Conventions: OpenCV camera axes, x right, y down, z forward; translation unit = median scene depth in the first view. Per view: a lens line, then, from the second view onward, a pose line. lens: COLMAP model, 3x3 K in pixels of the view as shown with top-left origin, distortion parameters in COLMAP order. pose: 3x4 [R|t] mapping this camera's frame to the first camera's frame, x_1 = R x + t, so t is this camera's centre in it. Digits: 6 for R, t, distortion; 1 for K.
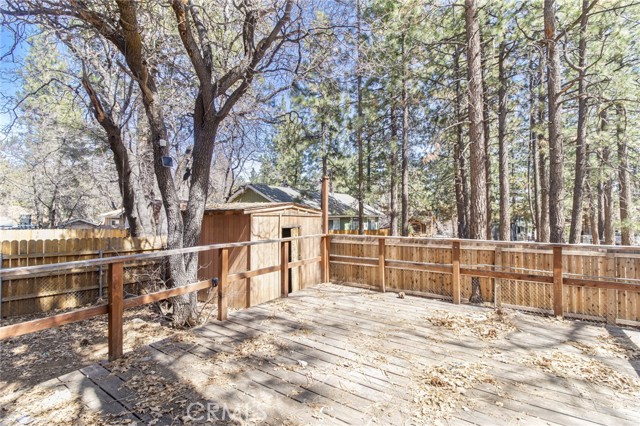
lens RADIAL K [[296.4, 0, 318.8], [0, 296.4, 211.8], [0, 0, 1]] dist [0.010520, -0.000119]
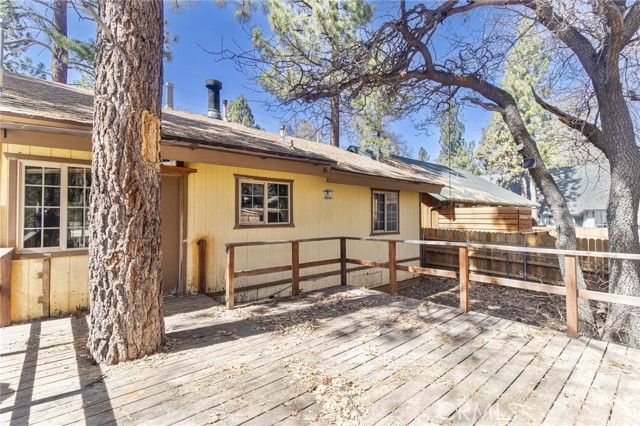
lens RADIAL K [[296.4, 0, 319.3], [0, 296.4, 212.1], [0, 0, 1]] dist [0.010520, -0.000119]
pose [[-0.265482, -0.009972, -0.964064, 1.014016], [0.009200, 0.999875, -0.012876, 0.007223], [0.964072, -0.012287, -0.265357, 0.904738]]
